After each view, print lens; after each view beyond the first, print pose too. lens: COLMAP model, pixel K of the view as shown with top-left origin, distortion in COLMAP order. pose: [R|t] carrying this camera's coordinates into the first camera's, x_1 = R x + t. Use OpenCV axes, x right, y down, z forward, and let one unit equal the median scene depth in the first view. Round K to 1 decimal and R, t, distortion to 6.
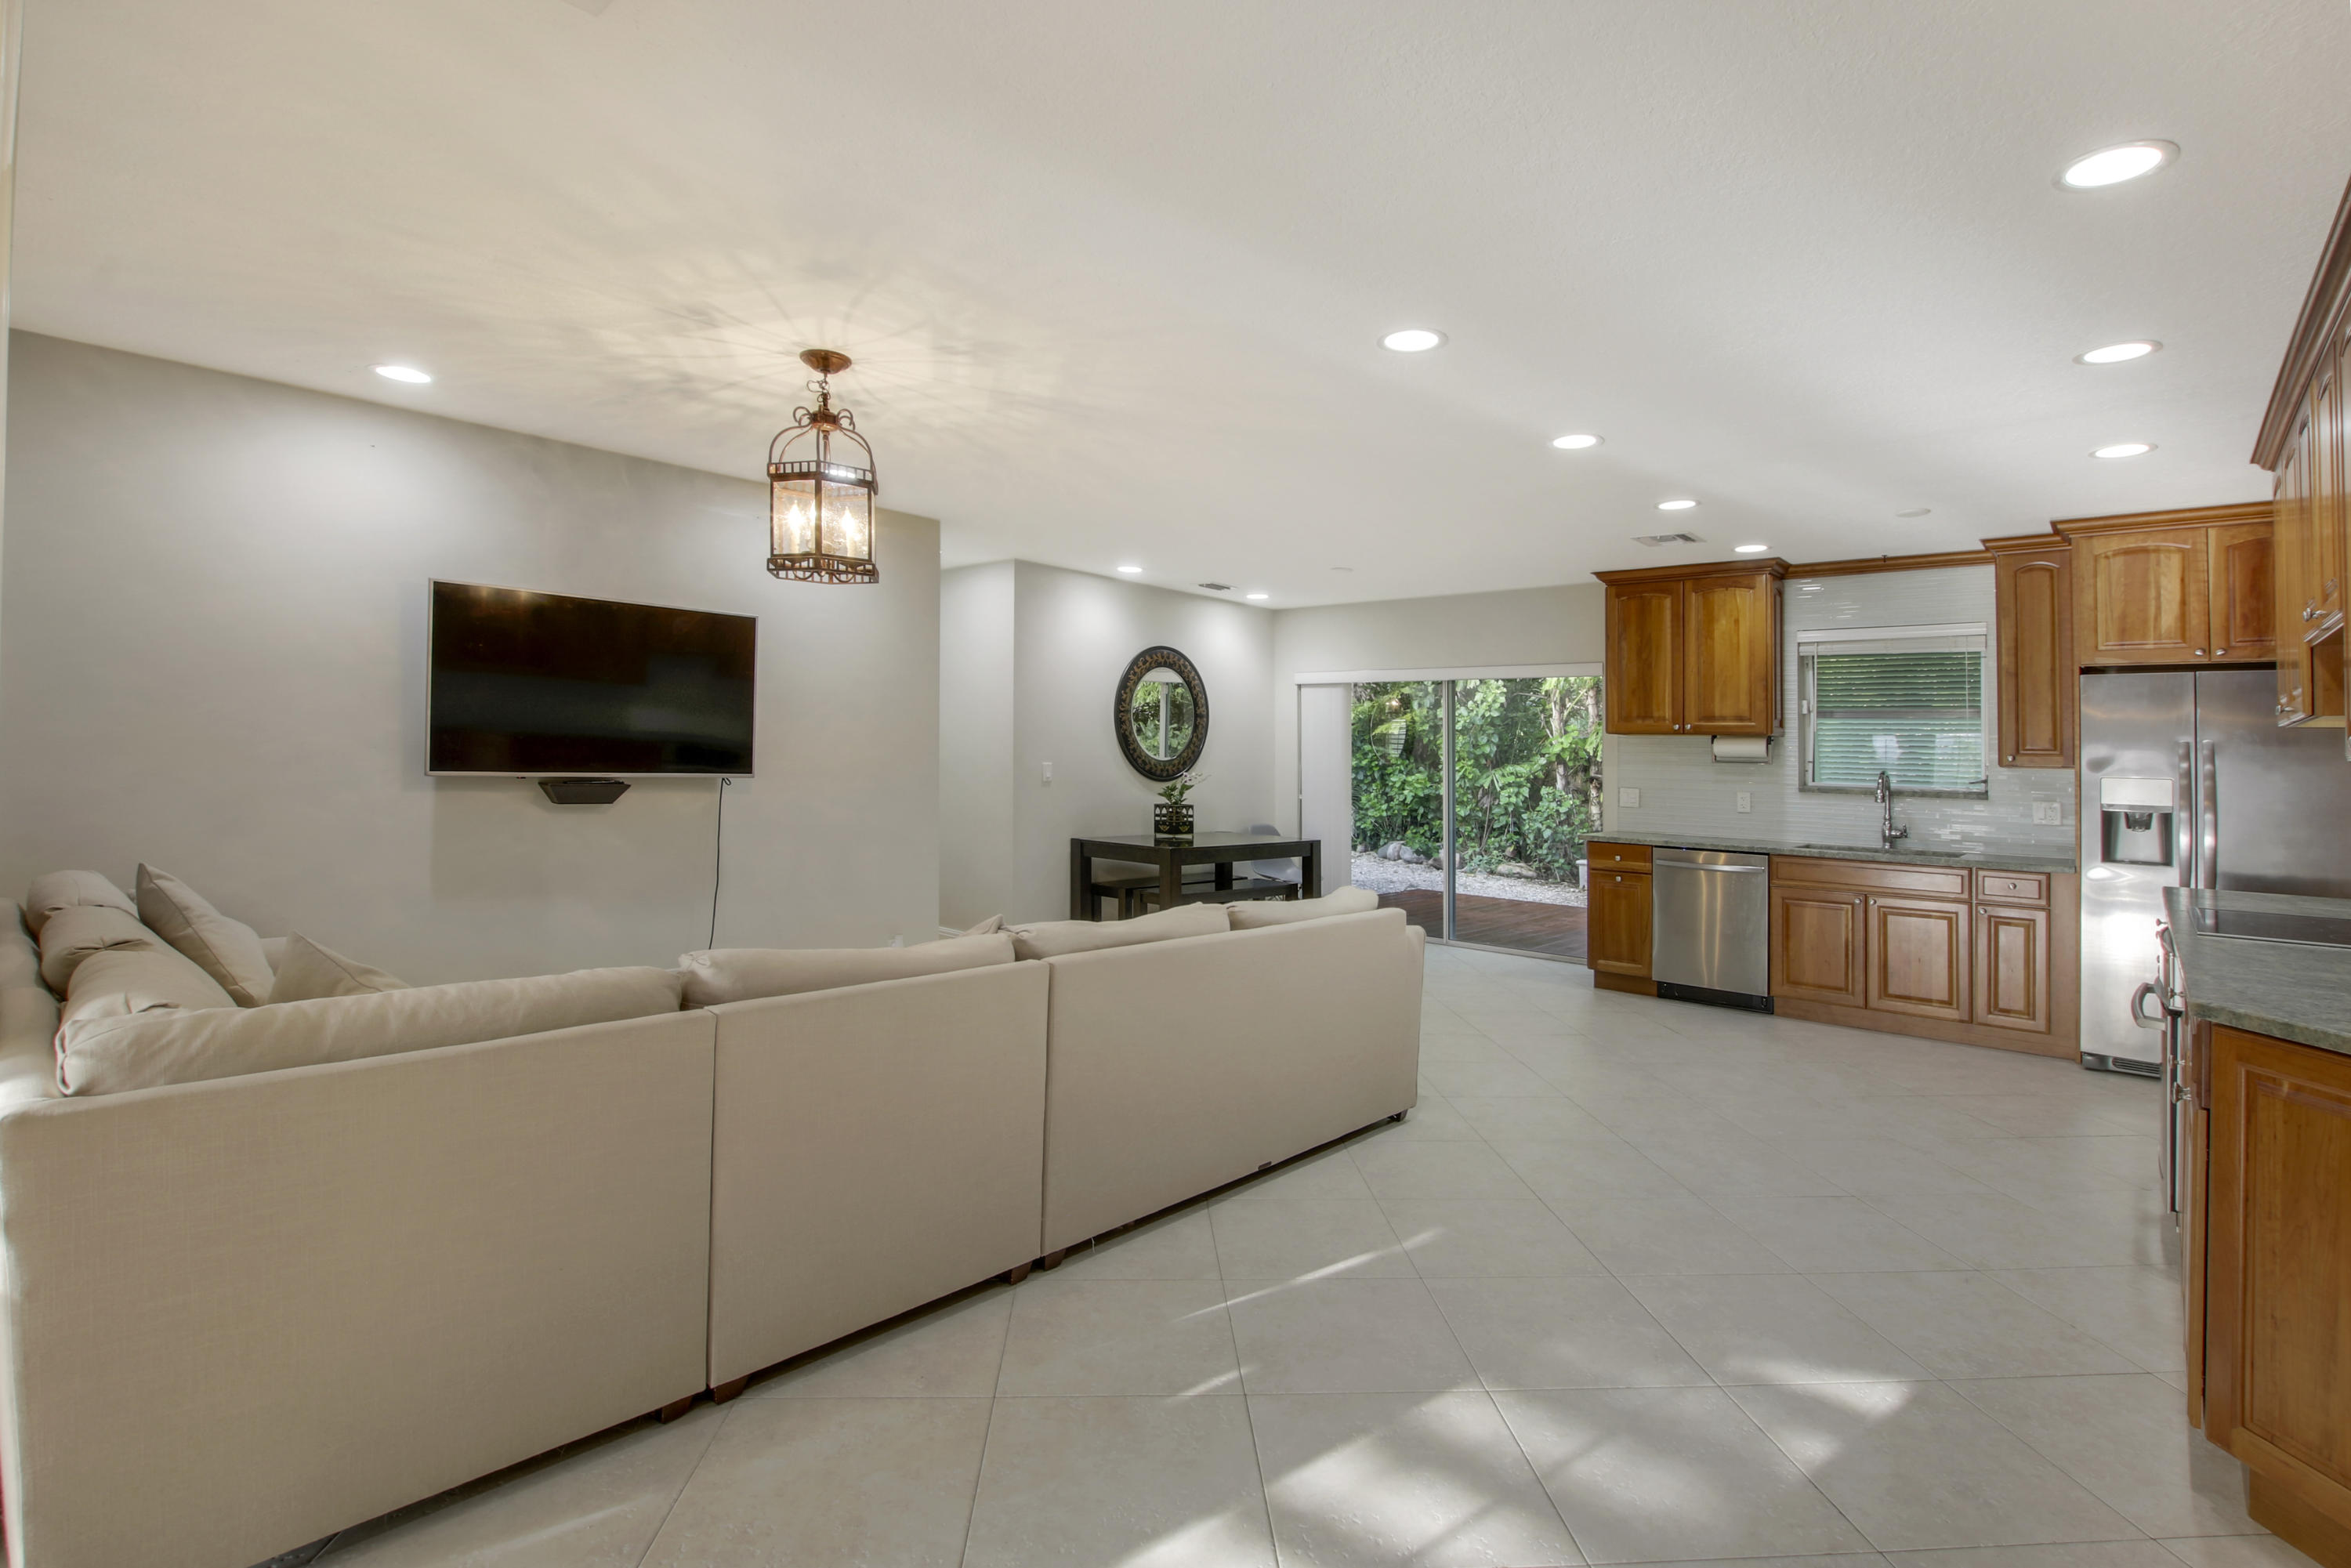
lens RADIAL K [[1129.7, 0, 1180.8], [0, 1129.7, 666.7], [0, 0, 1]] dist [-0.002068, -0.000465]
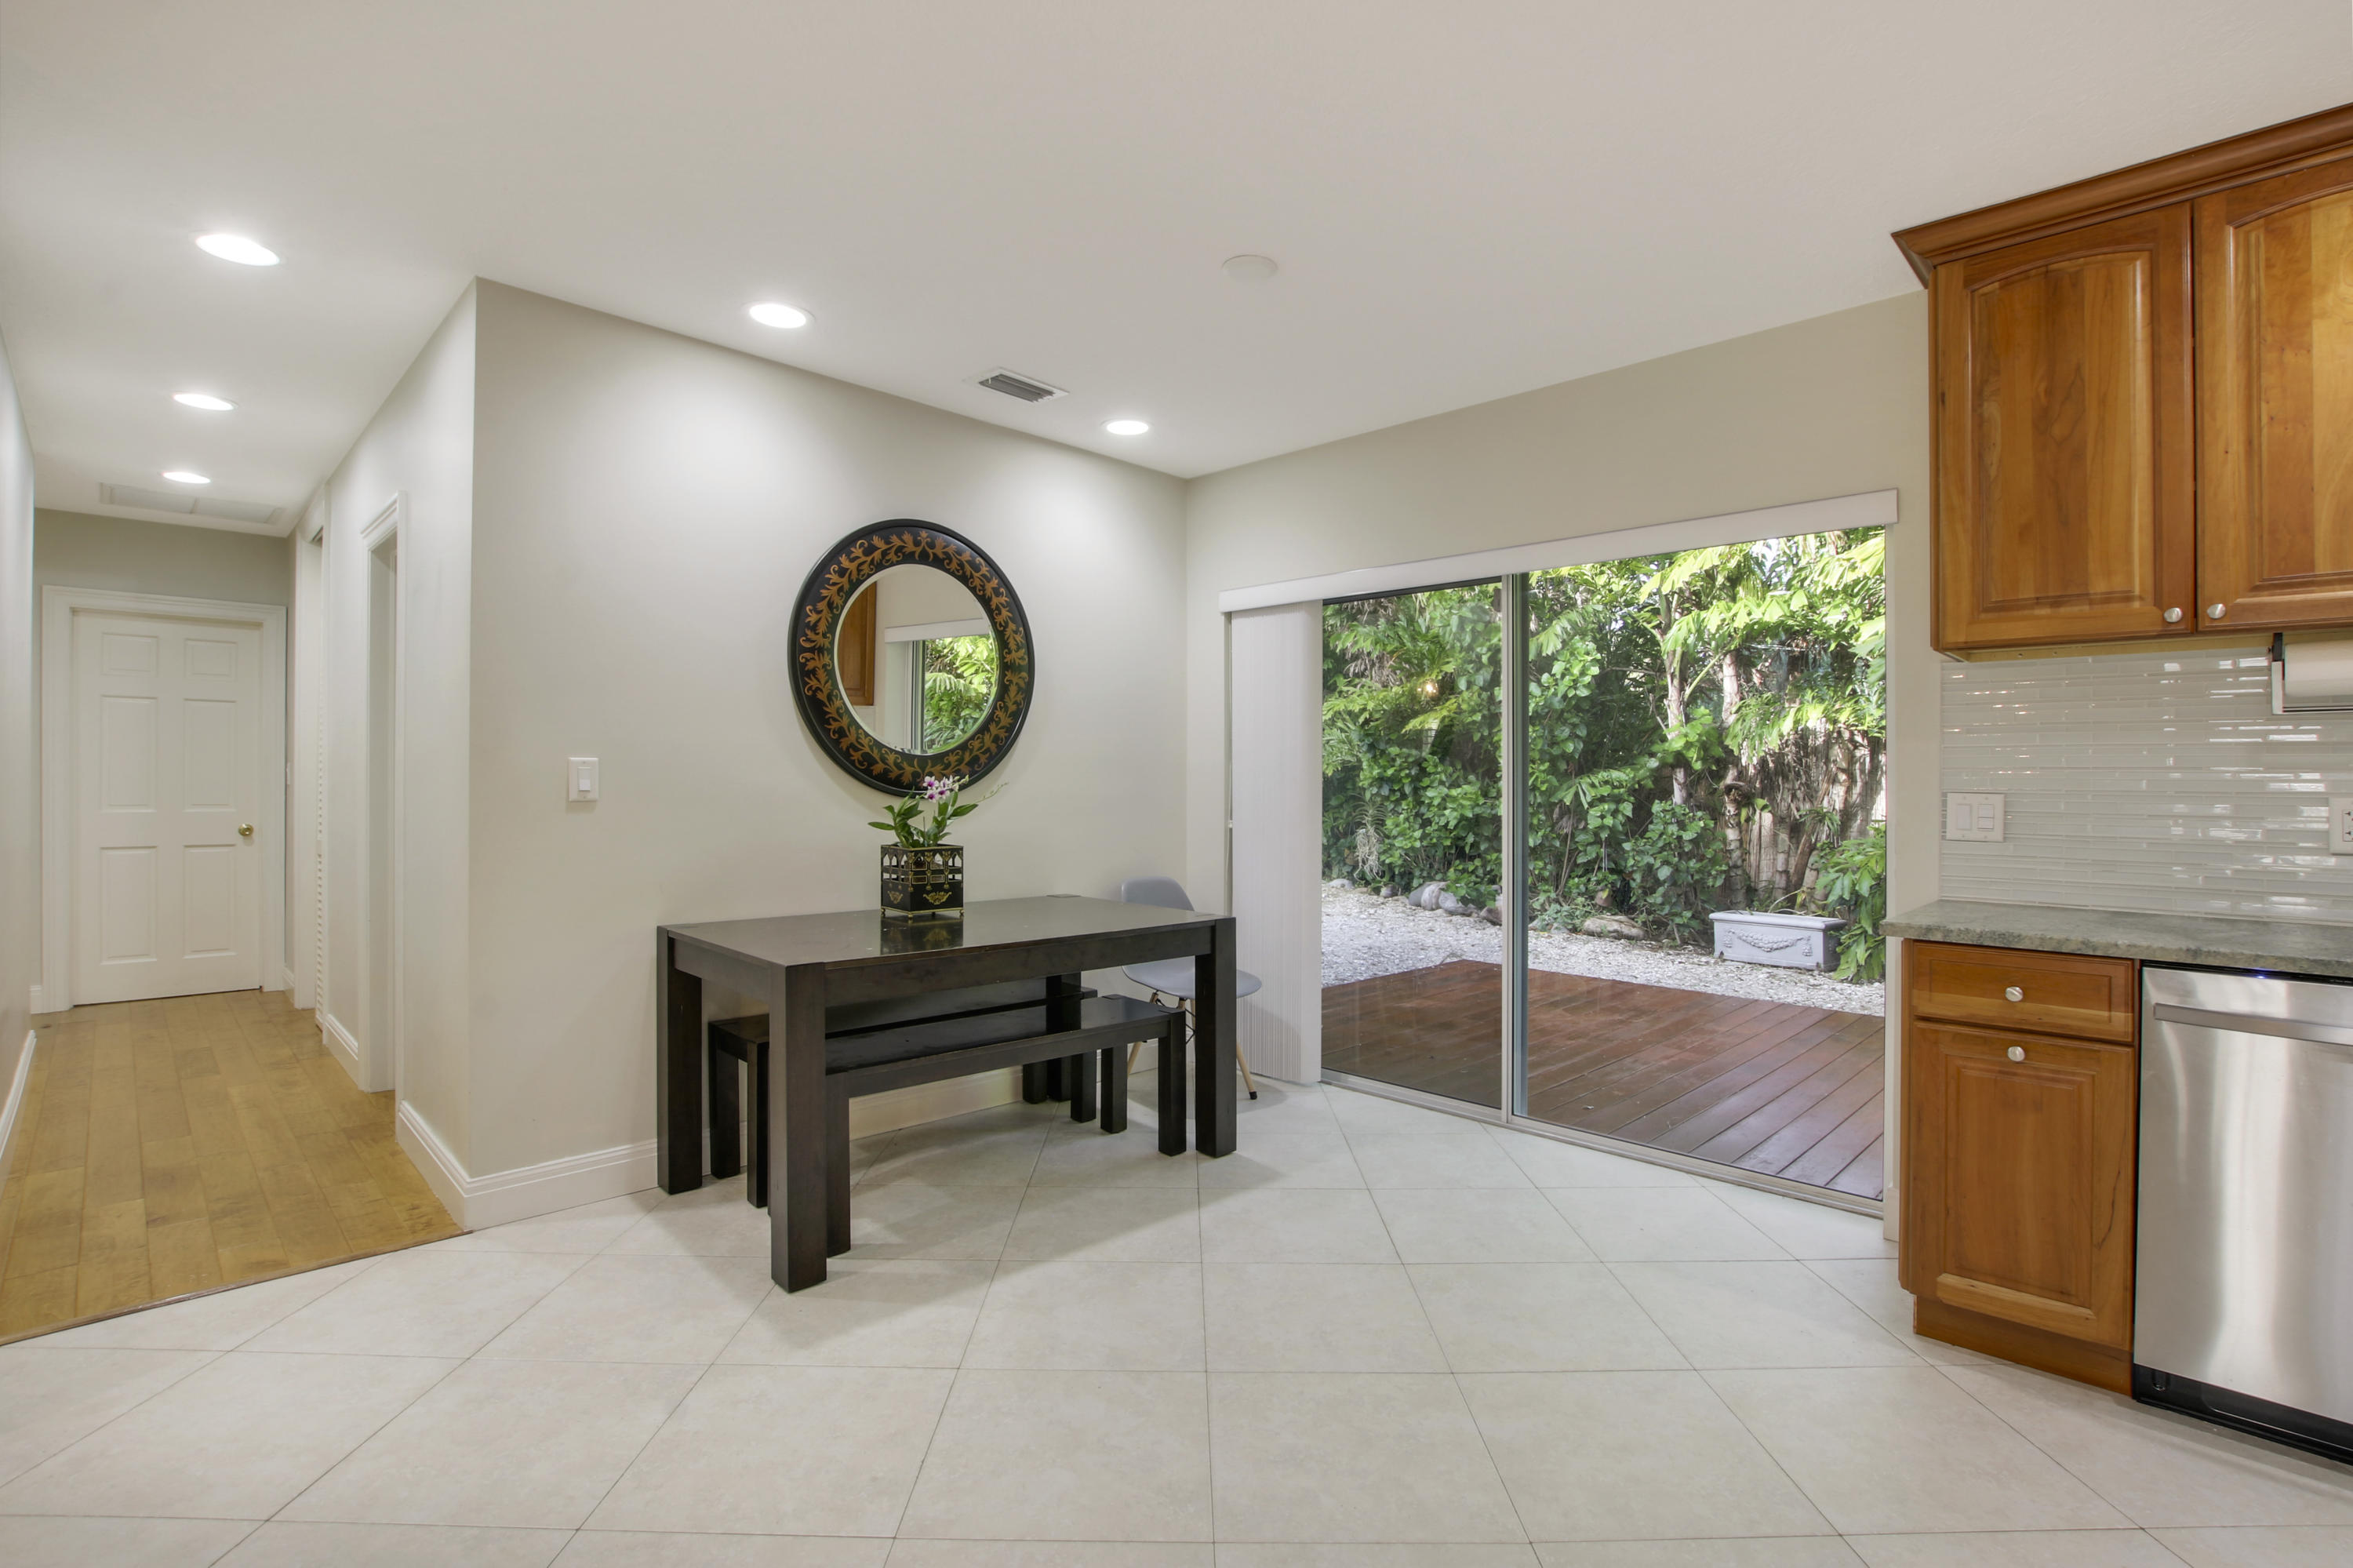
lens RADIAL K [[1100.7, 0, 1196.2], [0, 1100.7, 753.7], [0, 0, 1]] dist [-0.003077, -0.000392]
pose [[0.998901, -0.015870, -0.044110, 0.128286], [0.018264, 0.998351, 0.054424, 0.060786], [0.043174, -0.055170, 0.997543, 0.549402]]
